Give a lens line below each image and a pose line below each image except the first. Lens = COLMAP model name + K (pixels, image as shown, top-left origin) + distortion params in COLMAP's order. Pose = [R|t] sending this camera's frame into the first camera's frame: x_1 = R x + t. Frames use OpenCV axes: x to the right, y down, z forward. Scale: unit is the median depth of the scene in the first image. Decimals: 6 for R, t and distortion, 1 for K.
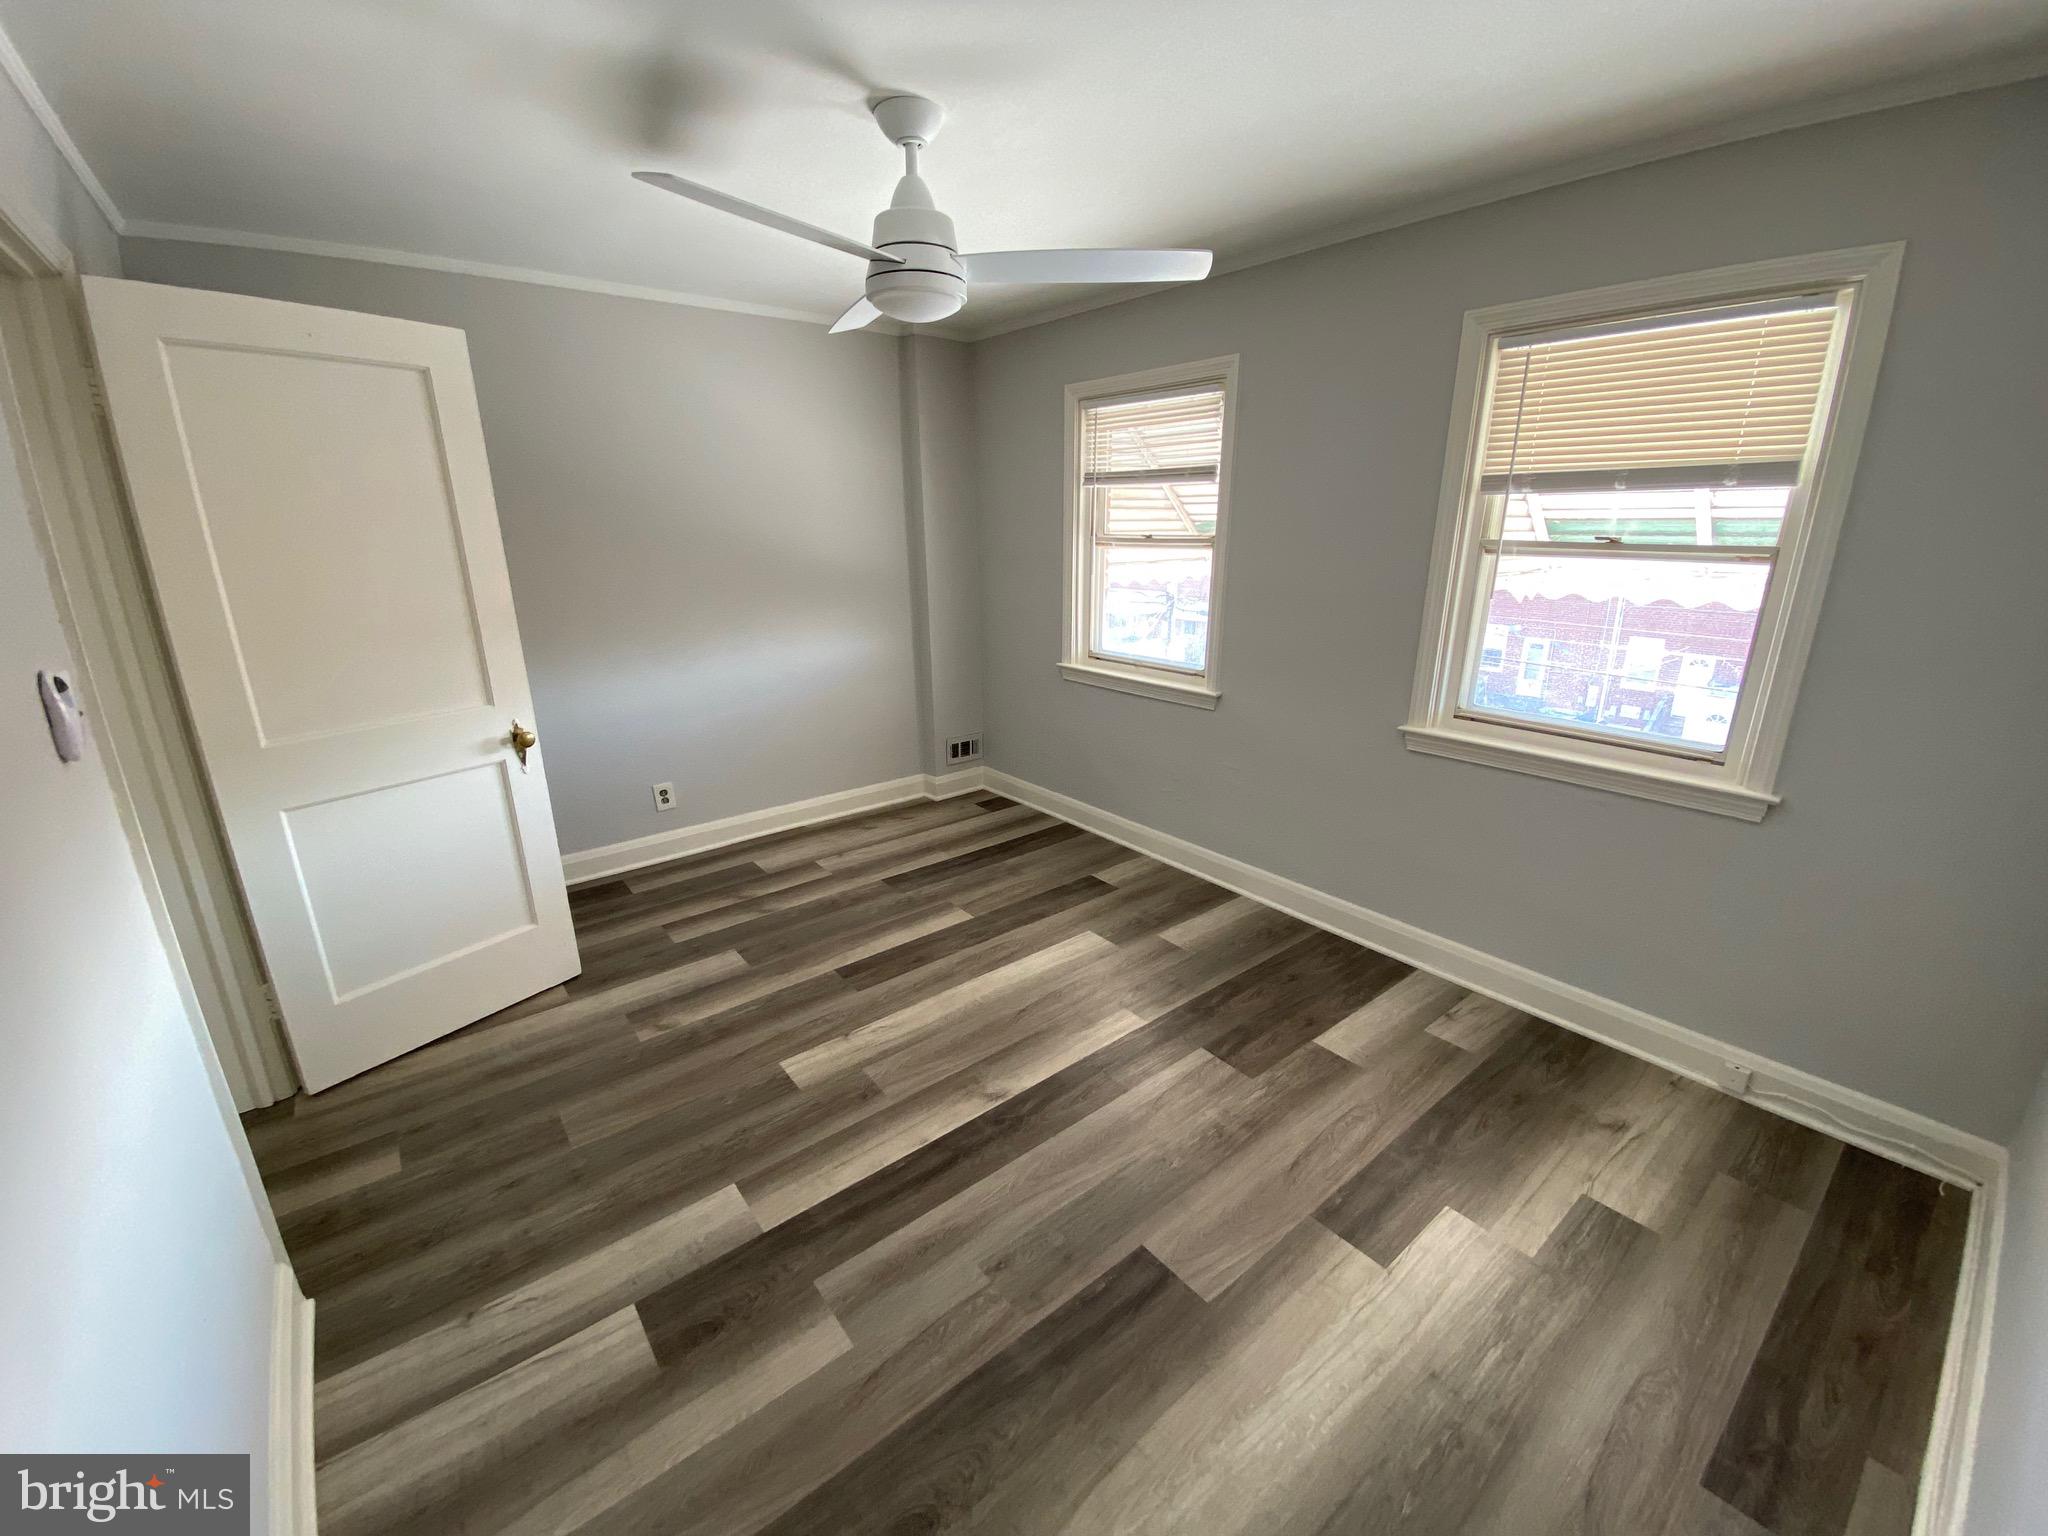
lens RADIAL K [[820.2, 0, 1027.4], [0, 820.2, 764.4], [0, 0, 1]] dist [0.010823, -0.013792]
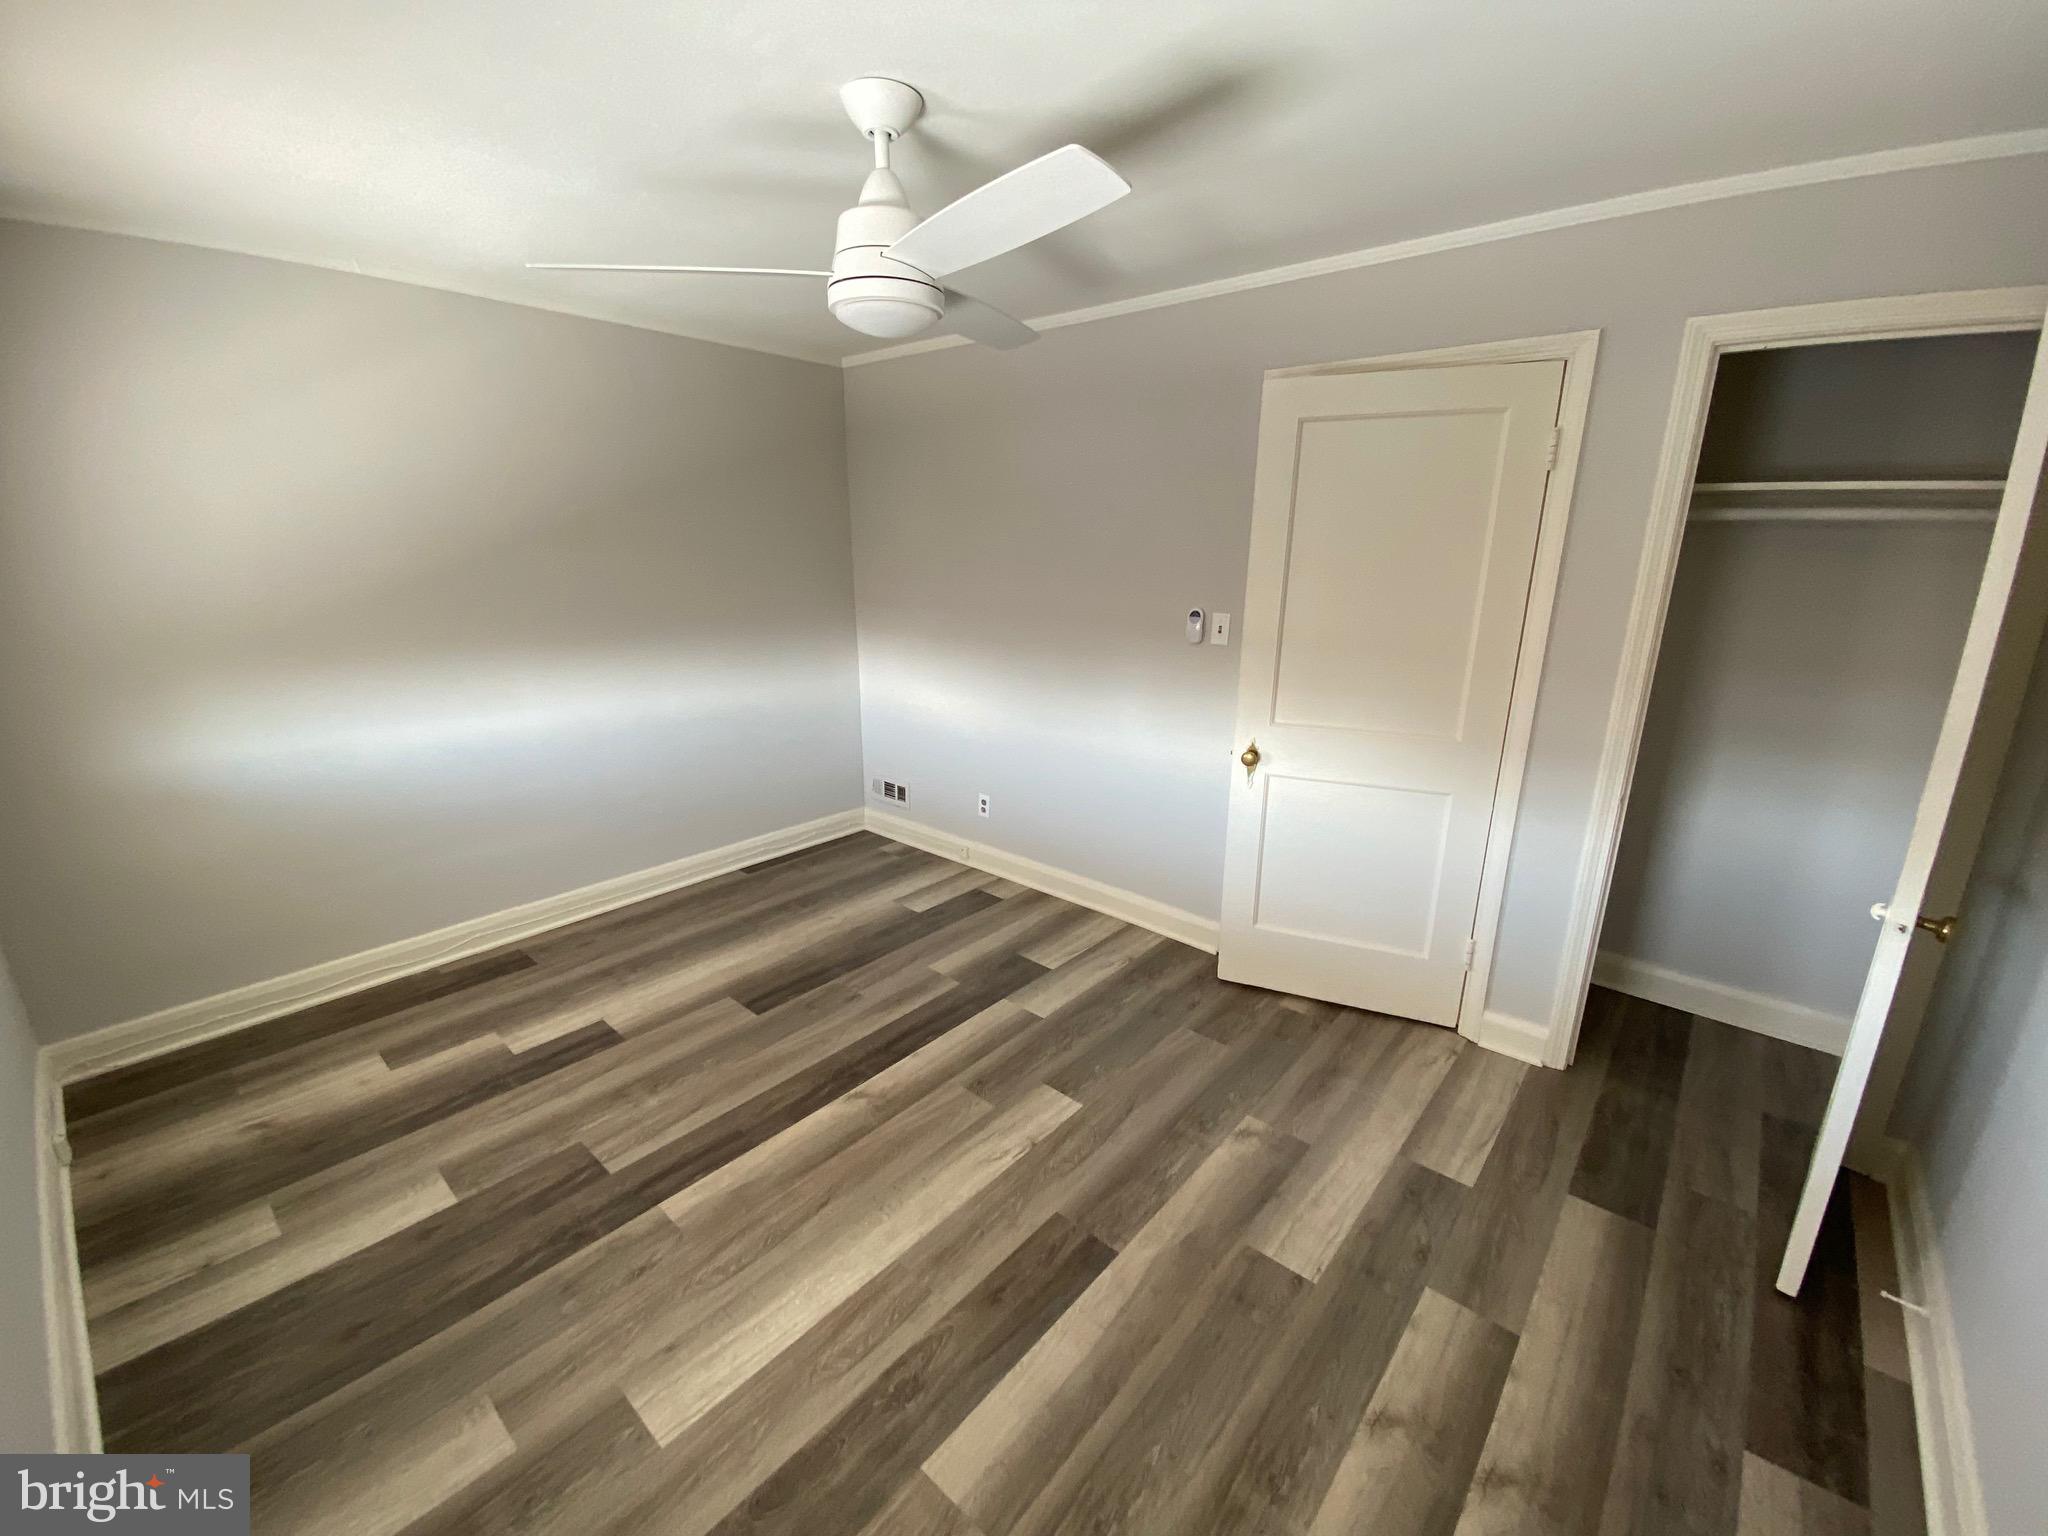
lens RADIAL K [[820.2, 0, 1019.3], [0, 820.2, 763.9], [0, 0, 1]] dist [0.010823, -0.013792]
pose [[-0.985338, 0.042545, -0.165224, -0.086110], [-0.052614, 0.845441, 0.531470, -0.519644], [0.162299, 0.532371, -0.830807, 1.651926]]
